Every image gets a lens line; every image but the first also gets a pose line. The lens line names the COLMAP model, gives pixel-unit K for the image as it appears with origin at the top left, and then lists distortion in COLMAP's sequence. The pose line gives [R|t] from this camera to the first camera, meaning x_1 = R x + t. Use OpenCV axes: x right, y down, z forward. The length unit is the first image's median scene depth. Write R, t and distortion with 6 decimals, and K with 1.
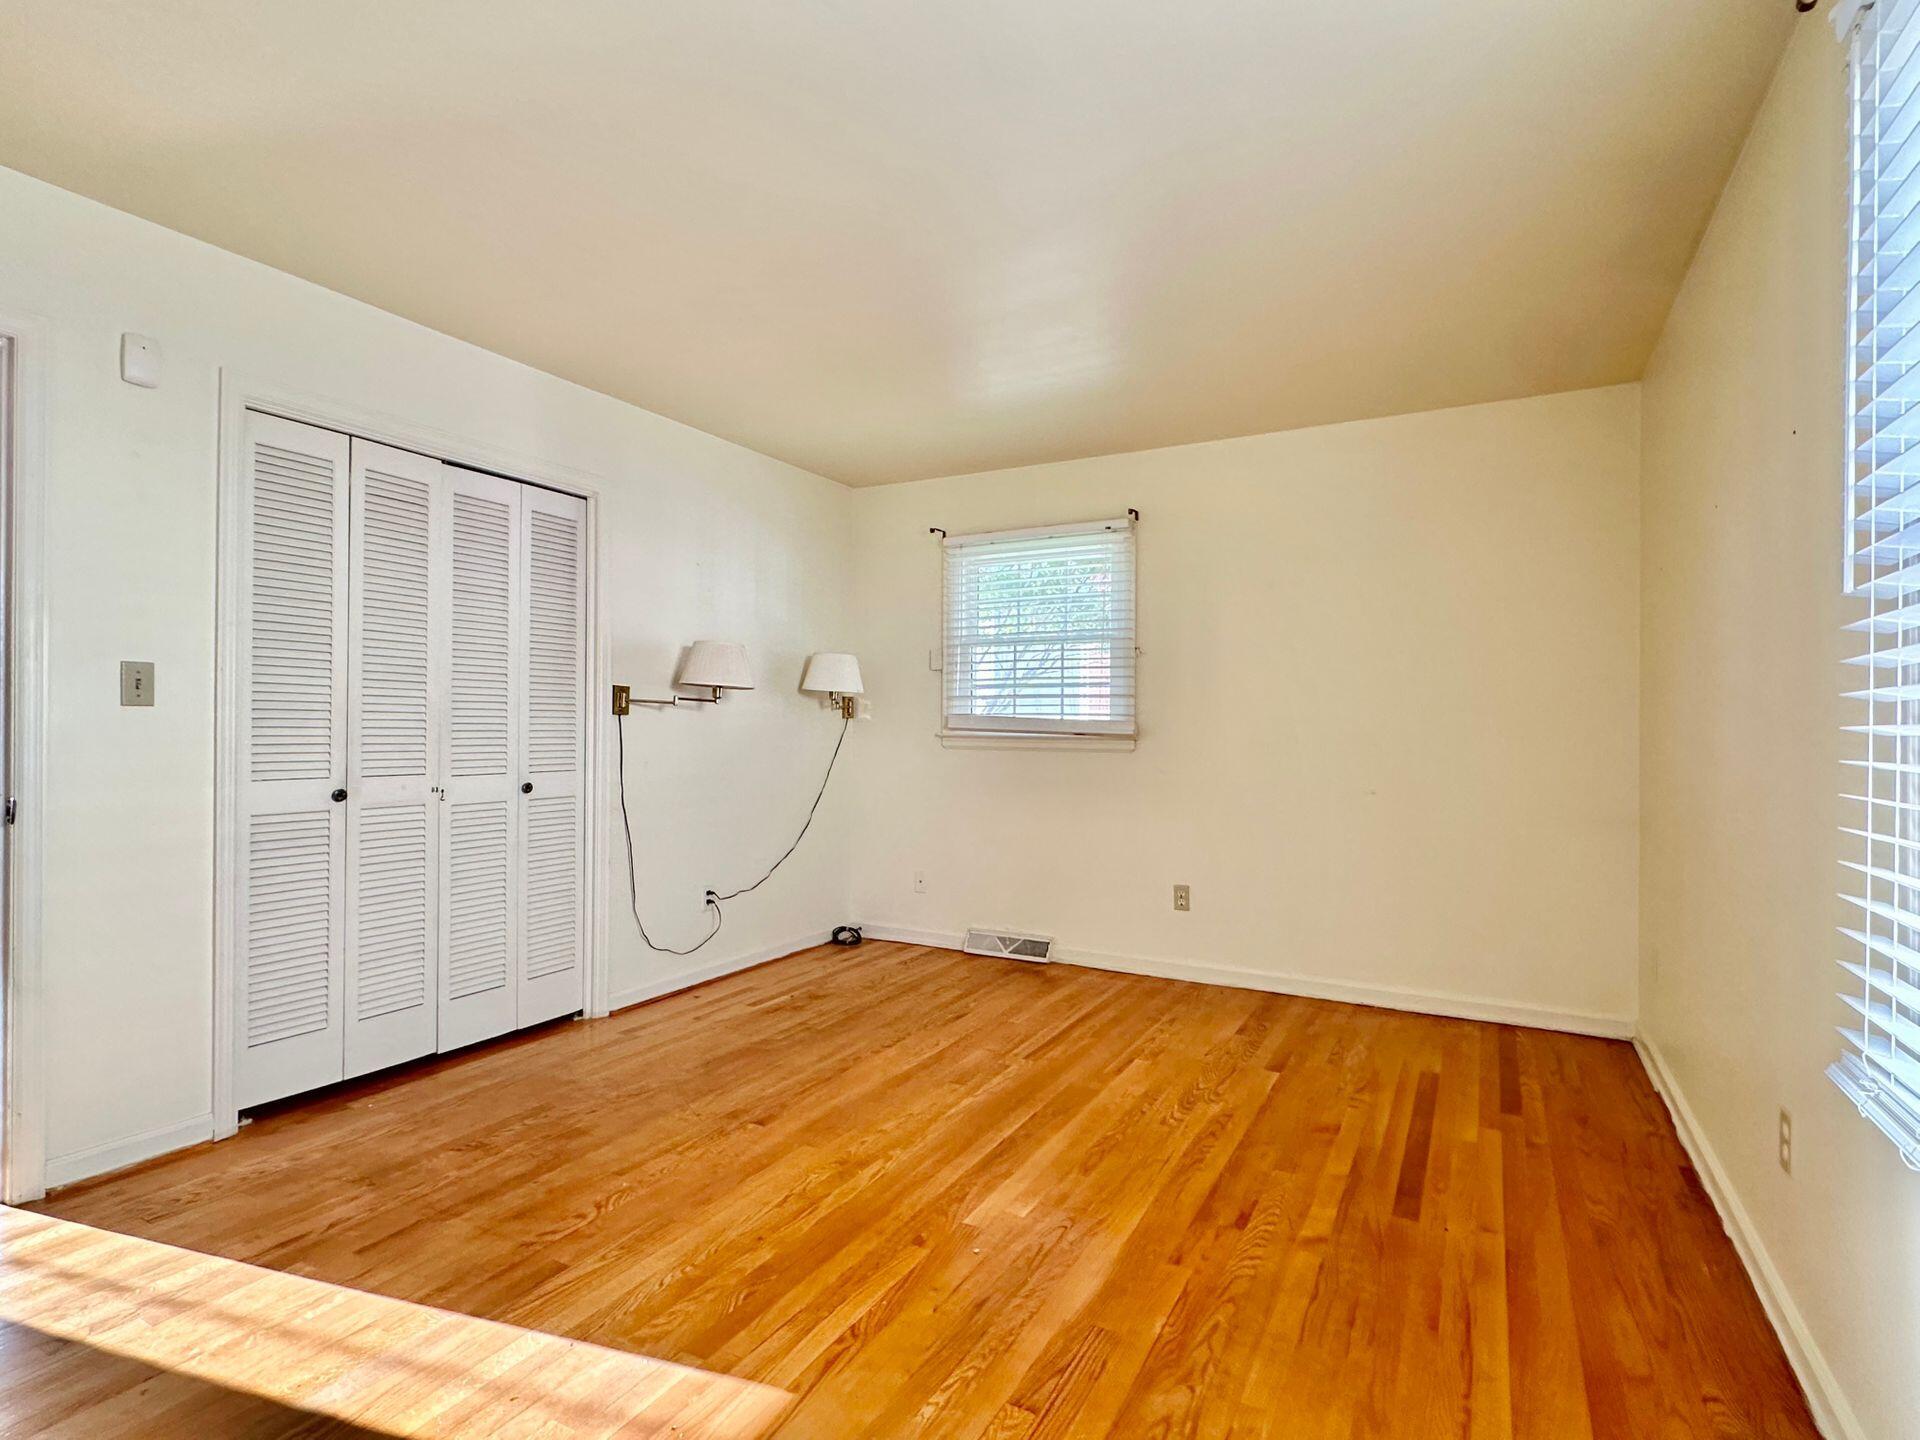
lens RADIAL K [[926.3, 0, 952.1], [0, 926.3, 722.2], [0, 0, 1]] dist [-0.003036, -0.000203]
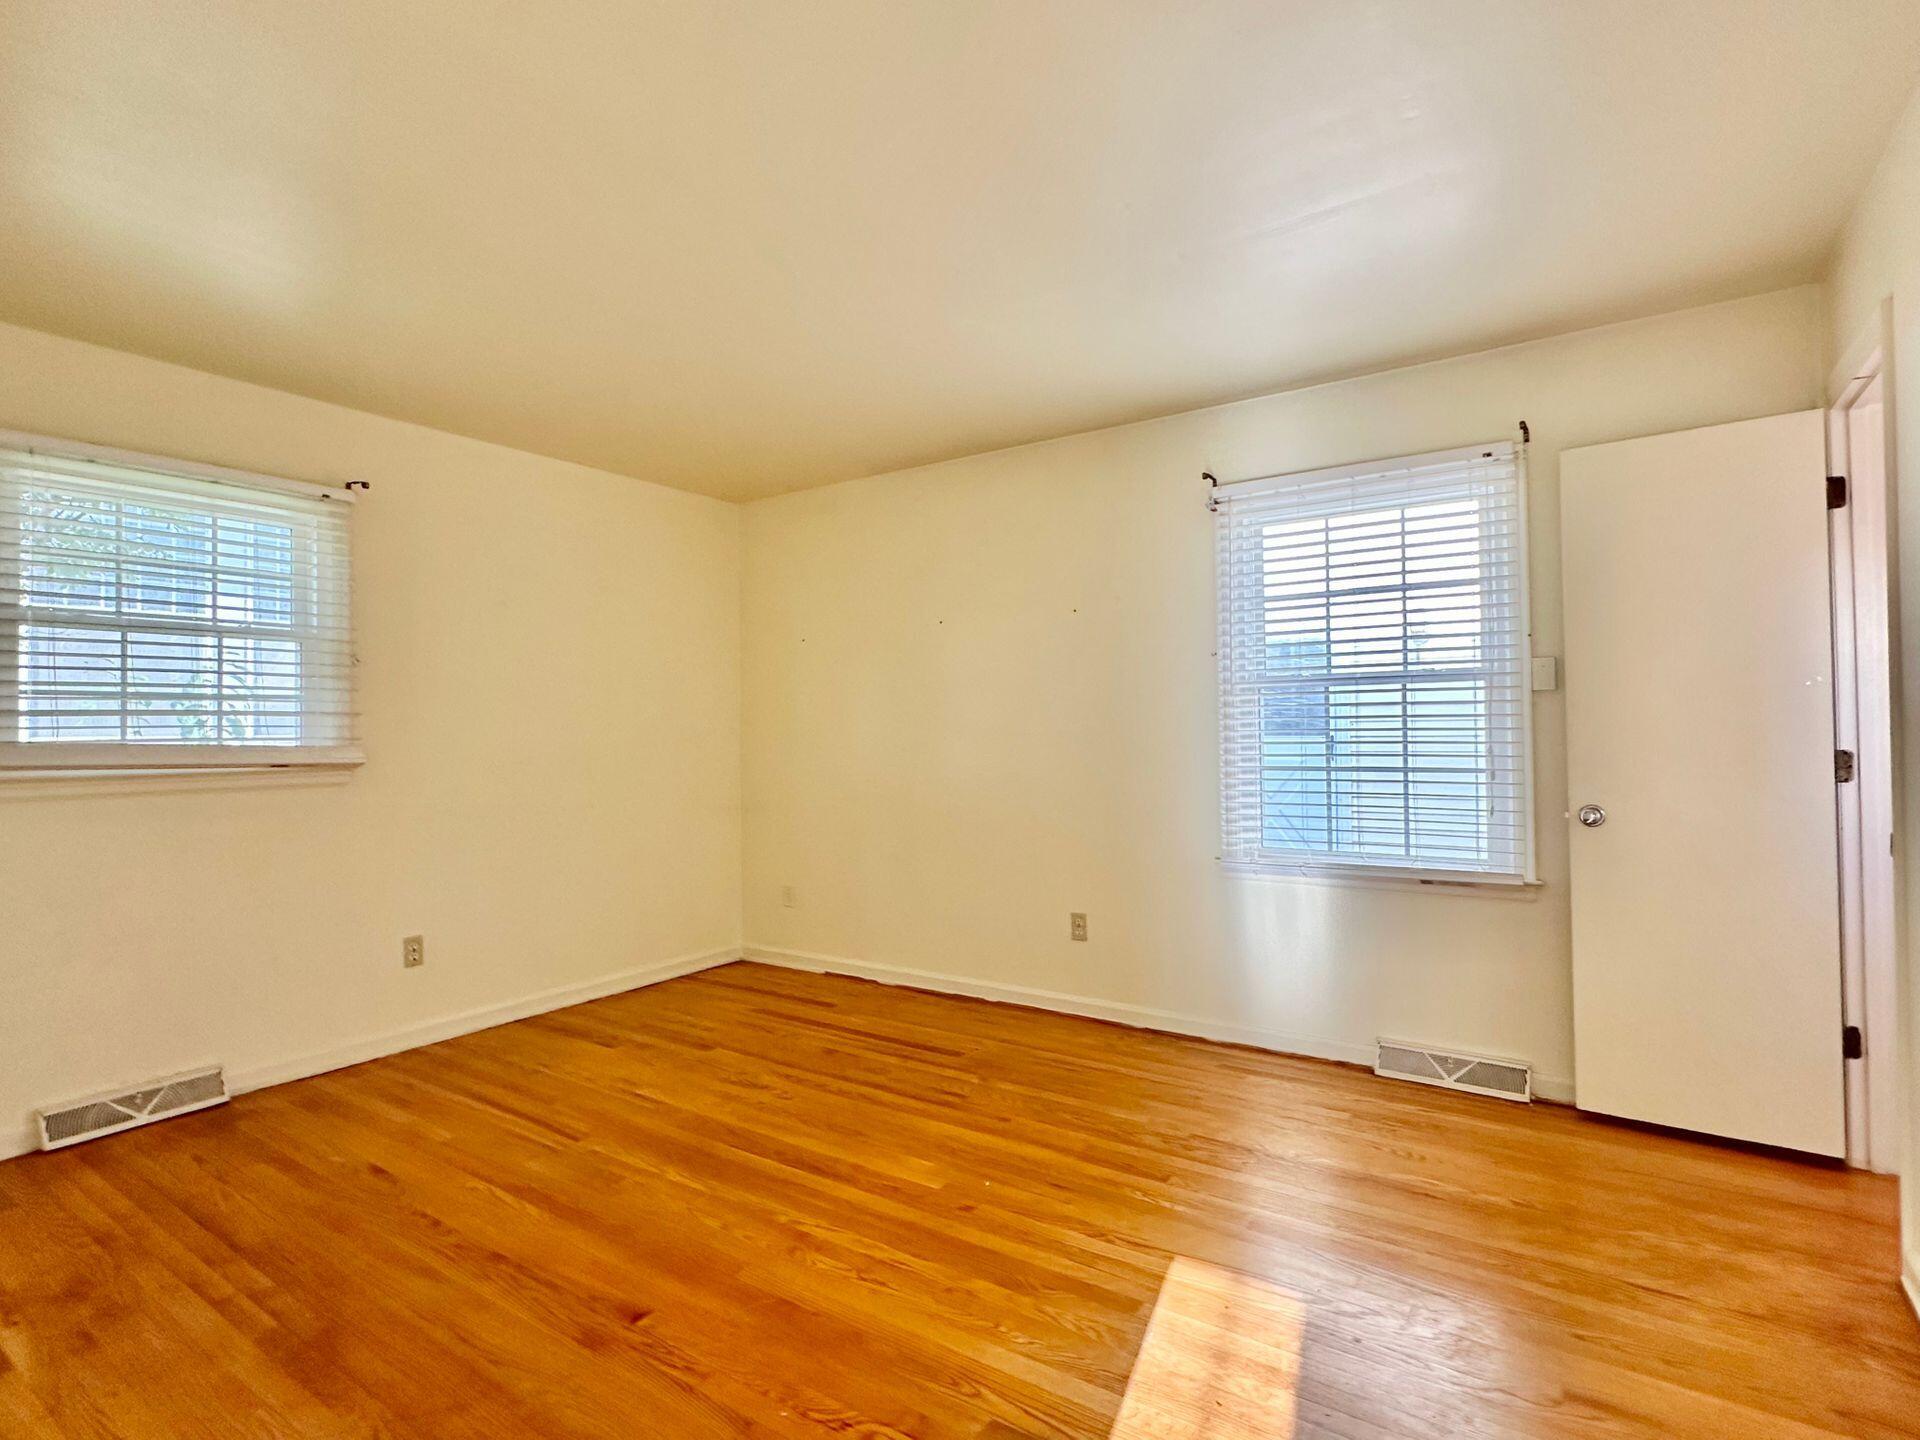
lens RADIAL K [[926.3, 0, 952.1], [0, 926.3, 722.2], [0, 0, 1]] dist [-0.003036, -0.000203]
pose [[0.137654, -0.002888, 0.990476, -0.725264], [0.012831, 0.999917, 0.001132, -0.022840], [-0.990397, 0.012553, 0.137679, 0.533712]]
